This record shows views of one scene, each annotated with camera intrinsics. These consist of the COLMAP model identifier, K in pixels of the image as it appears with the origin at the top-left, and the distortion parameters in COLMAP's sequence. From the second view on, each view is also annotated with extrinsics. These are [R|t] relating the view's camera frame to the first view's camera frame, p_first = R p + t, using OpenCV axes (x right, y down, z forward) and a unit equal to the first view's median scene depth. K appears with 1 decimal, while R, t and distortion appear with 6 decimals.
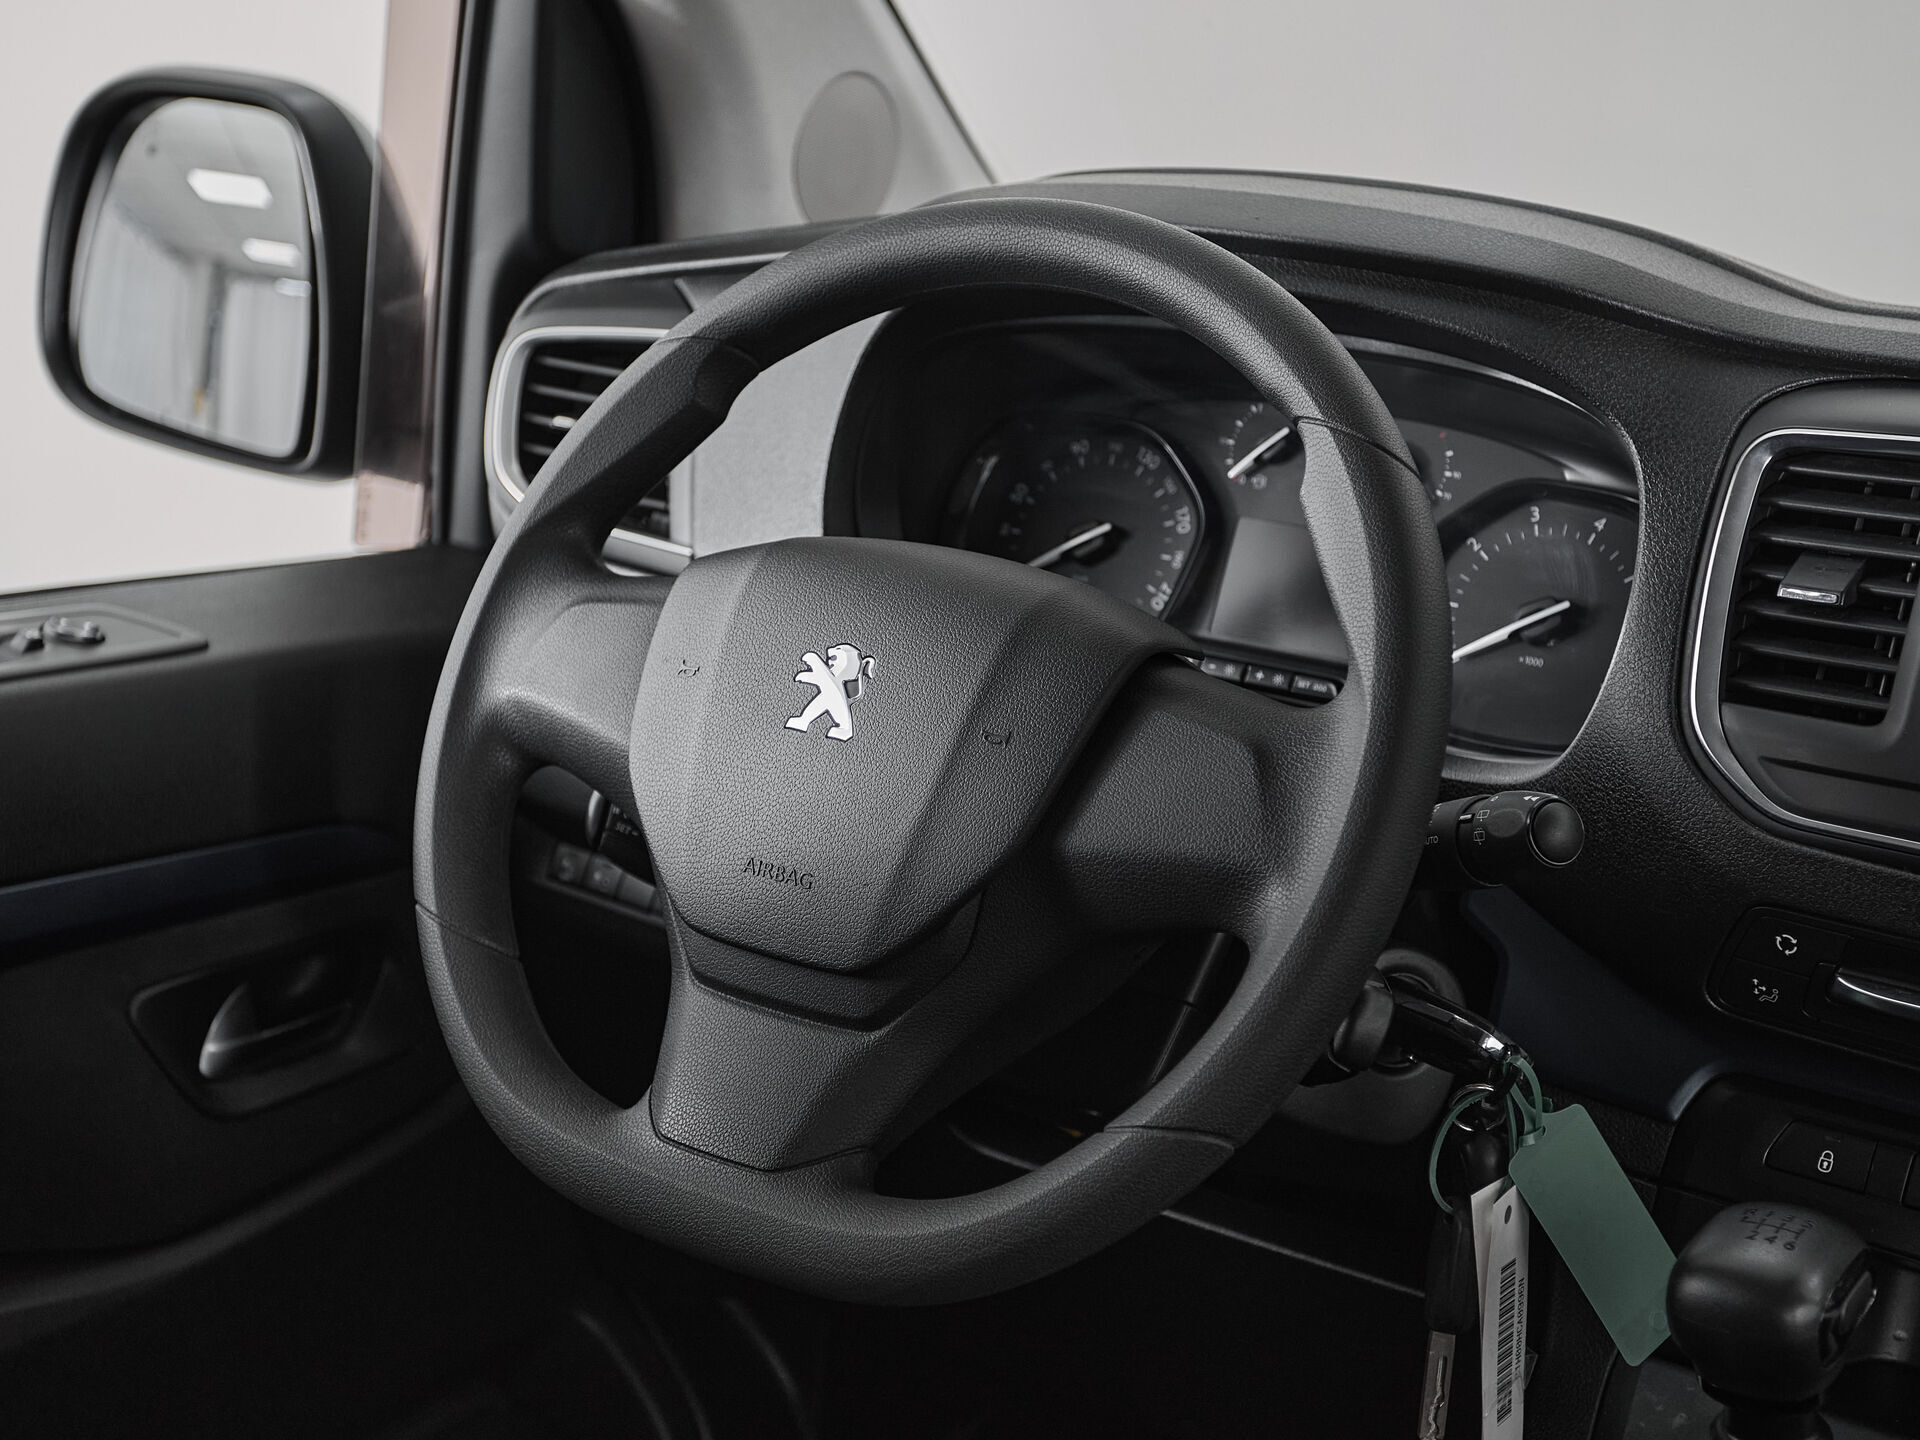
lens RADIAL K [[2830.8, 0, 915.8], [0, 2830.8, 710.6], [0, 0, 1]] dist [0.096149, 0.000000]
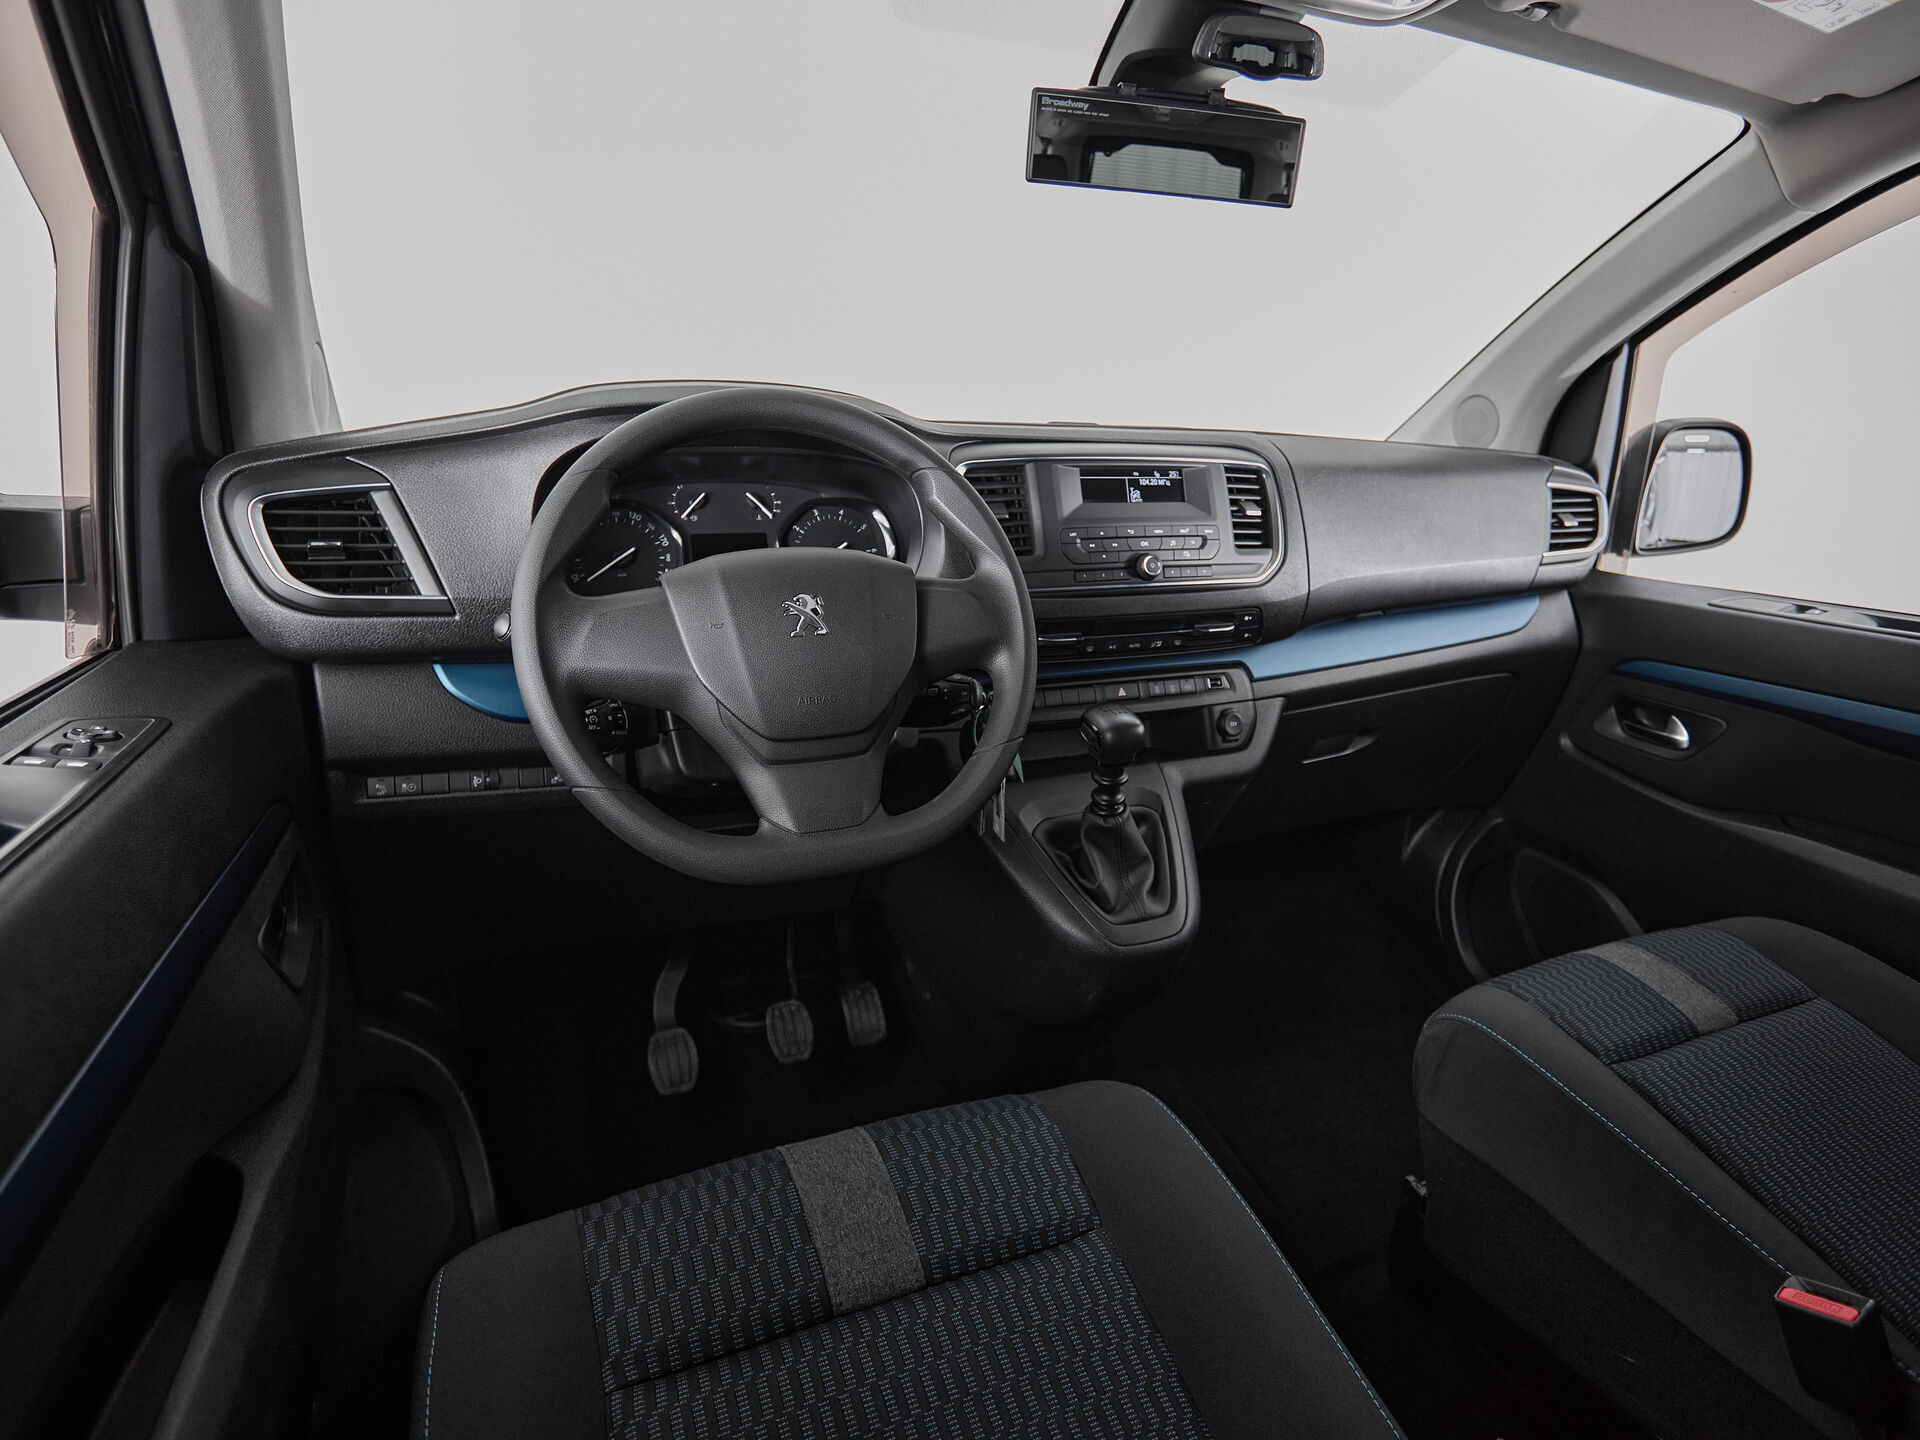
lens RADIAL K [[1023.2, 0, 982.6], [0, 1023.2, 718.3], [0, 0, 1]] dist [-0.010843, 0.000264]
pose [[0.513139, -0.285948, 0.809273, -0.605705], [0.199567, 0.956781, 0.211528, -0.067288], [-0.834782, 0.052961, 0.548027, 0.442073]]
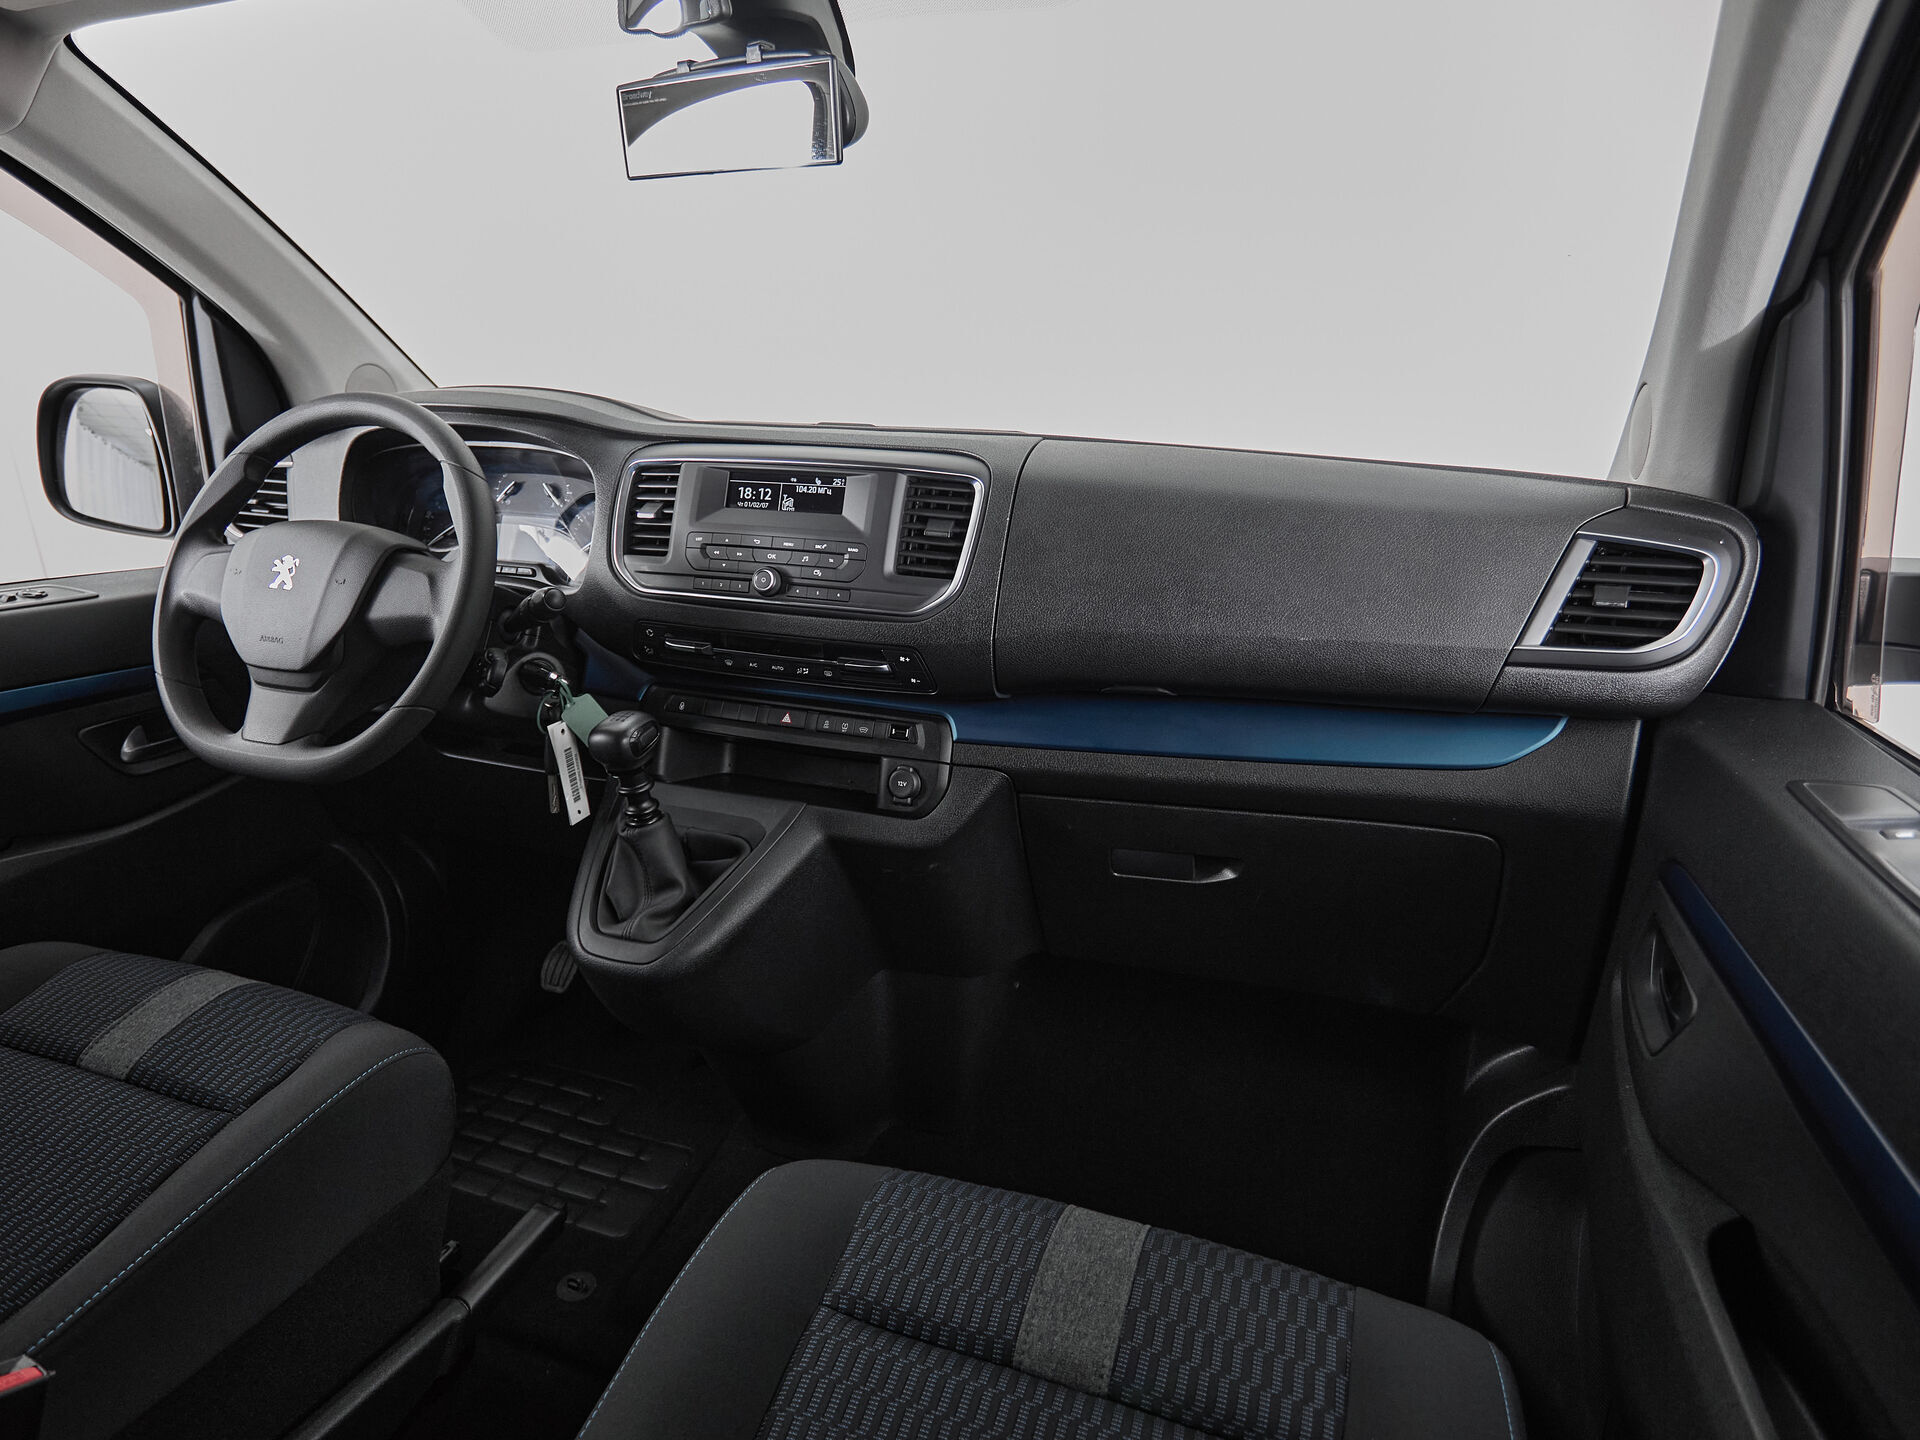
lens RADIAL K [[1102.2, 0, 961.6], [0, 1102.2, 761.1], [0, 0, 1]] dist [-0.006683, -0.005610]
pose [[0.962457, -0.117843, 0.244517, 0.315903], [0.094036, 0.989814, 0.106894, 0.120543], [-0.254623, -0.079887, 0.963735, -0.210970]]
